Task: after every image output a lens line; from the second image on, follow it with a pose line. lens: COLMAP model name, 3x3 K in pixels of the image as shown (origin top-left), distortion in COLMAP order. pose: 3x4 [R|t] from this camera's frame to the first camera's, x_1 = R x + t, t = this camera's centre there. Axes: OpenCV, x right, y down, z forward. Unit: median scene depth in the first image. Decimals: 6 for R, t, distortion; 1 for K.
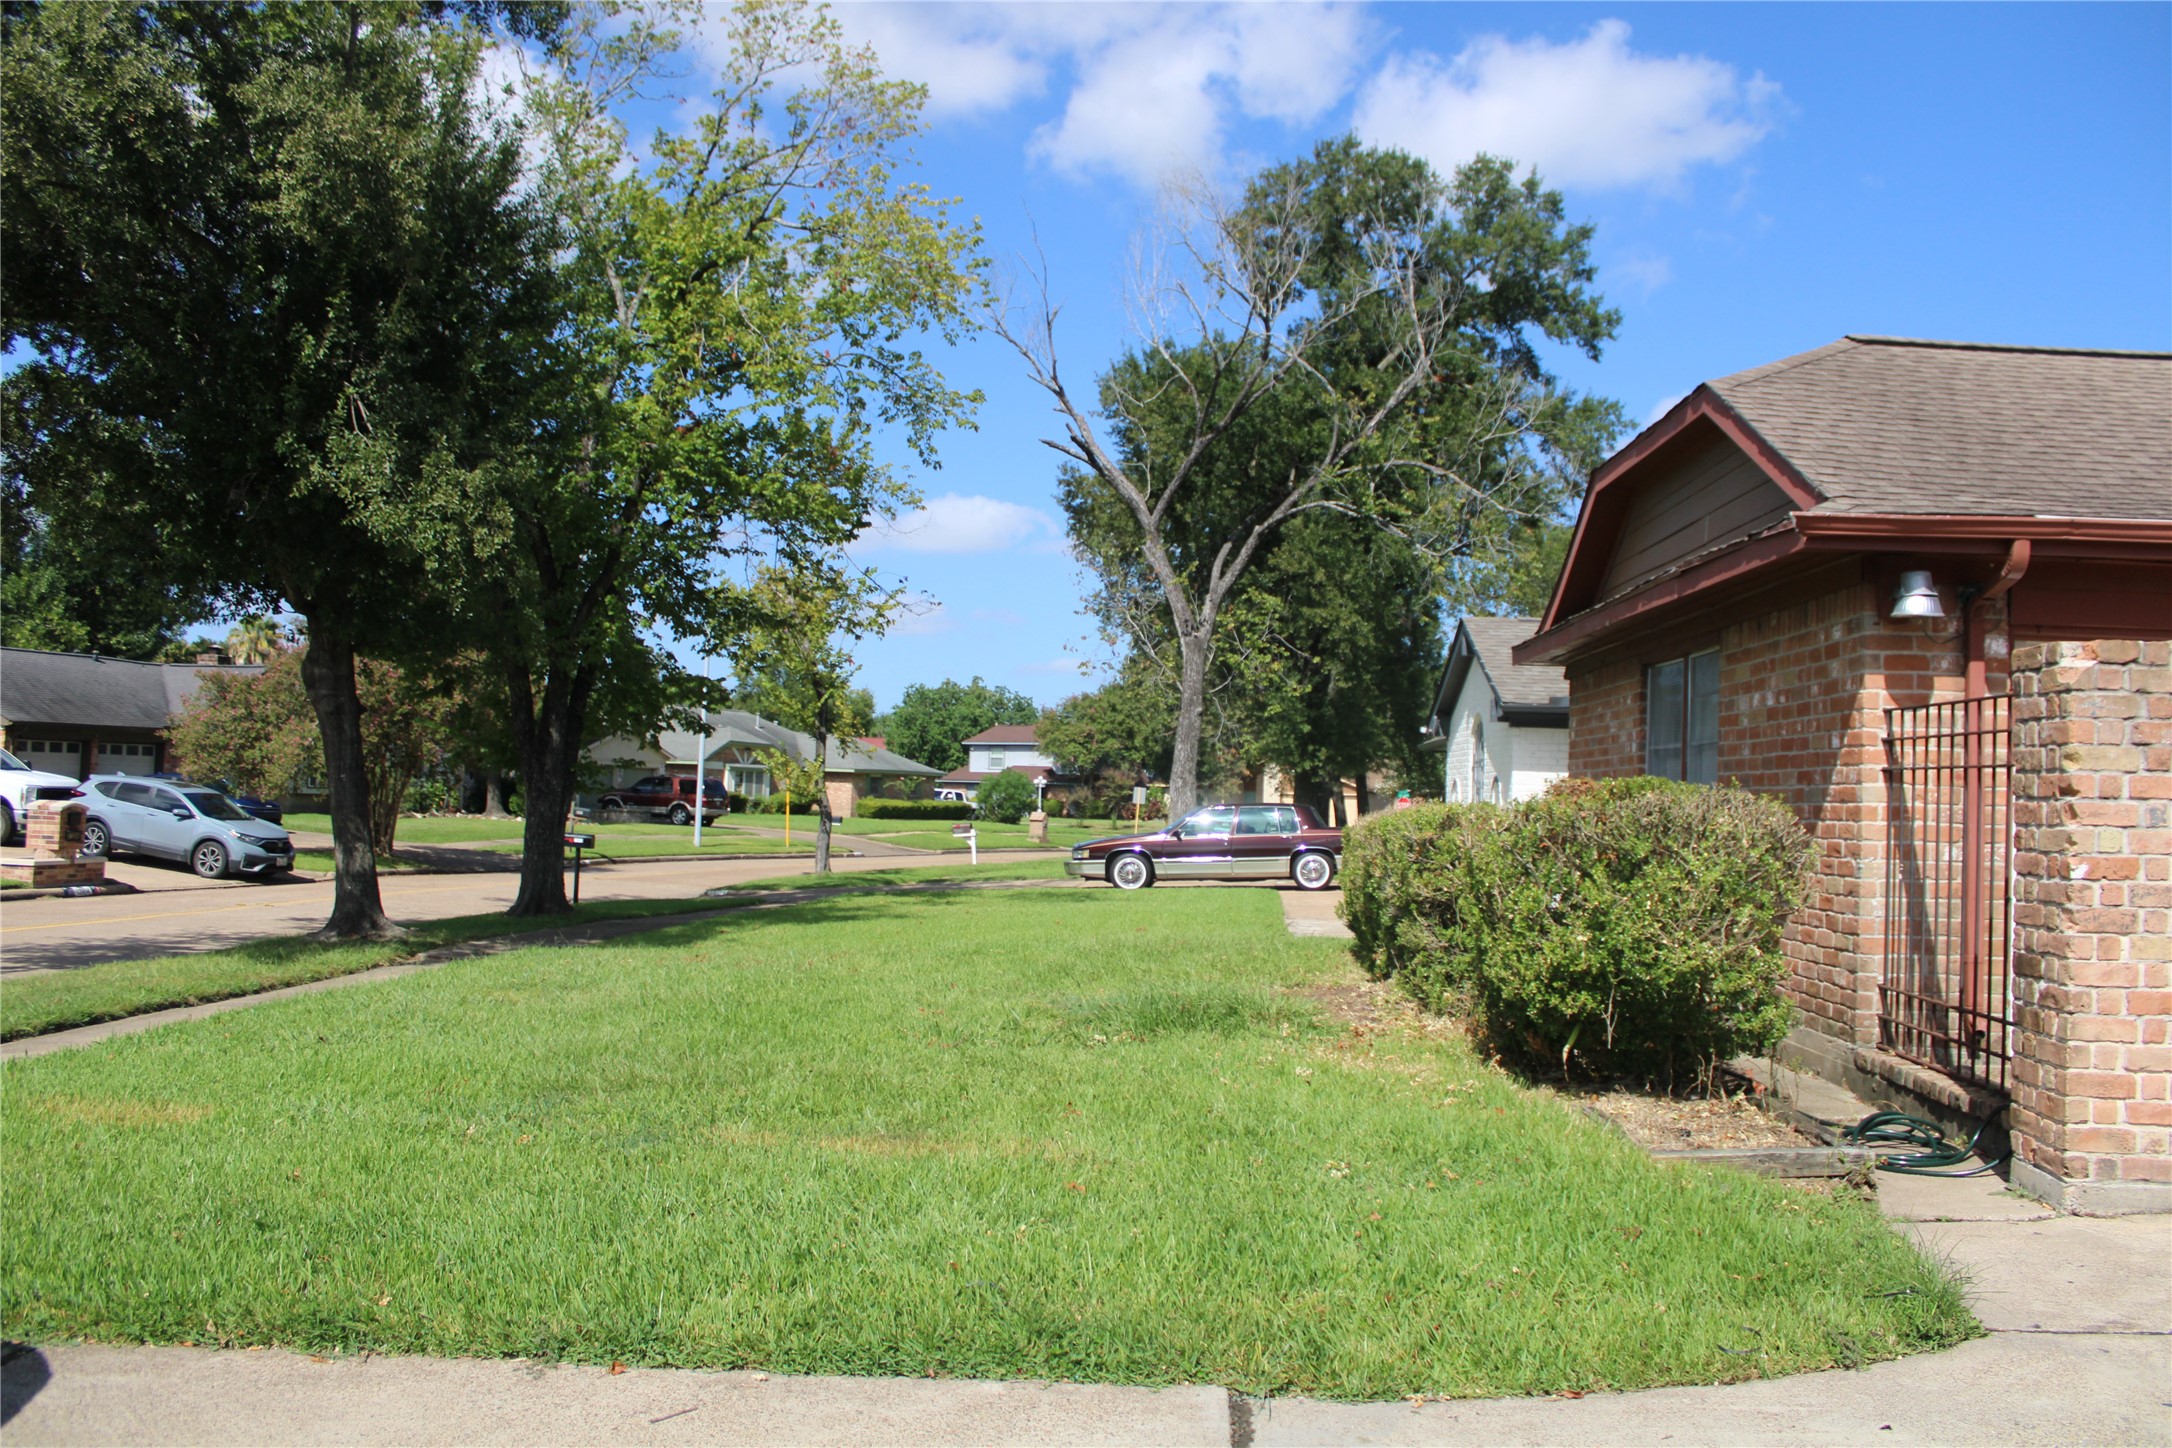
lens RADIAL K [[1857.2, 0, 1086.0], [0, 1857.2, 749.7], [0, 0, 1]] dist [0.002440, 0.010340]
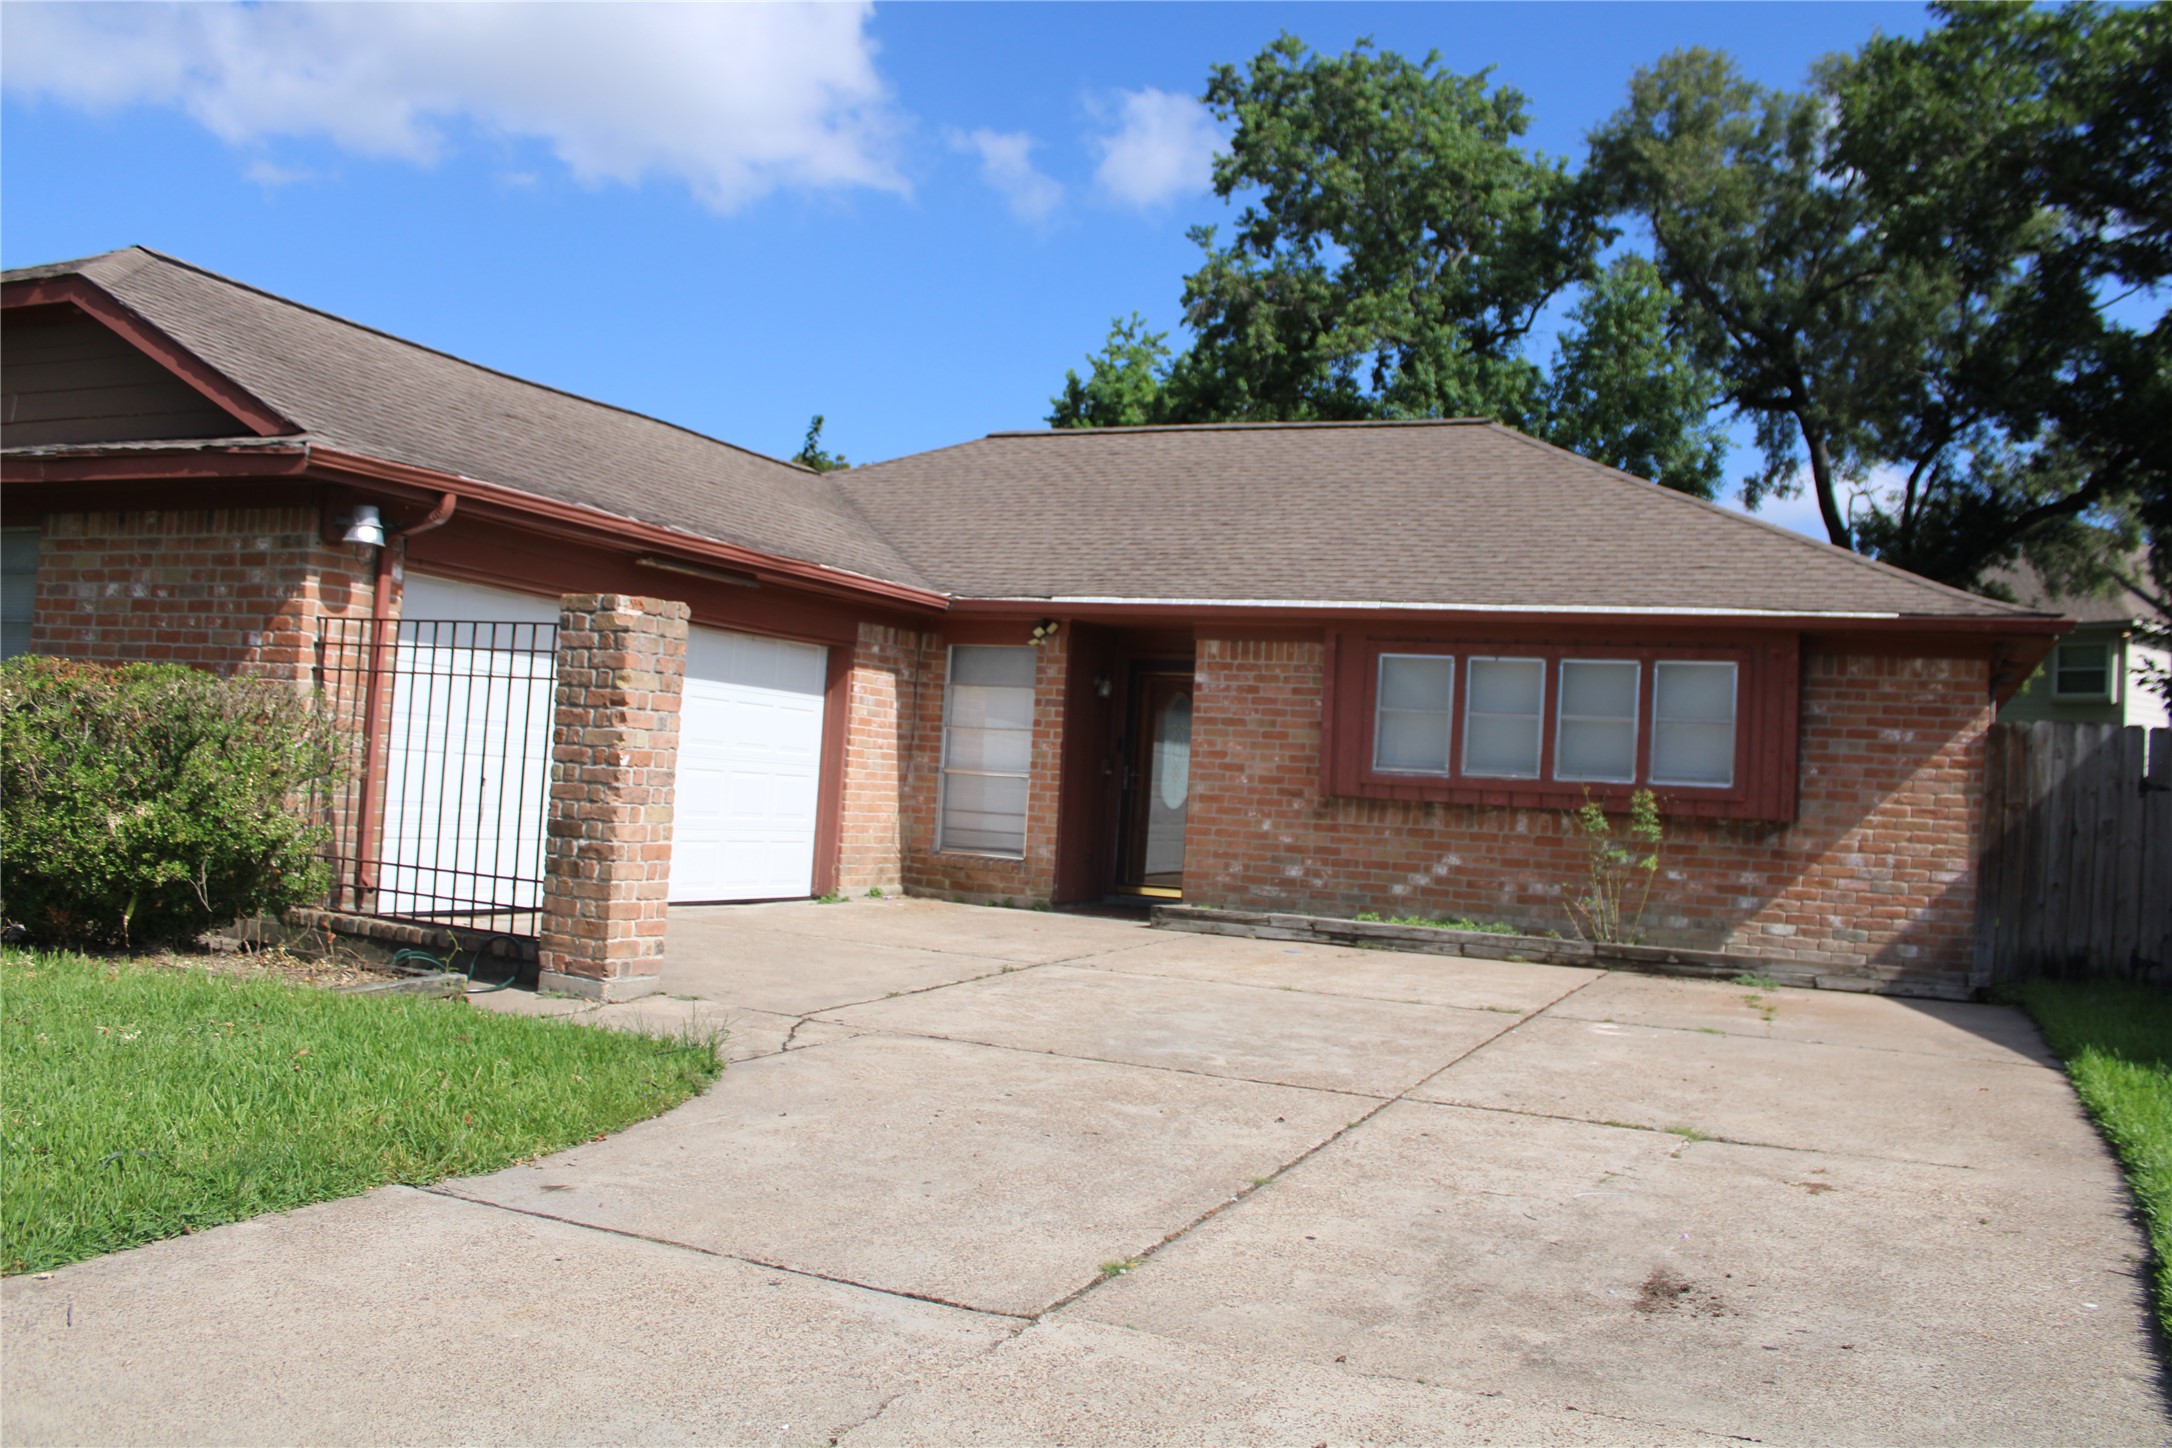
lens RADIAL K [[1789.2, 0, 1086.0], [0, 1789.2, 724.0], [0, 0, 1]] dist [-0.002938, -0.002870]
pose [[0.469364, 0.035681, 0.882284, -0.462623], [-0.077709, 0.996976, 0.001020, 0.009222], [-0.879579, -0.069041, 0.470717, 0.055924]]
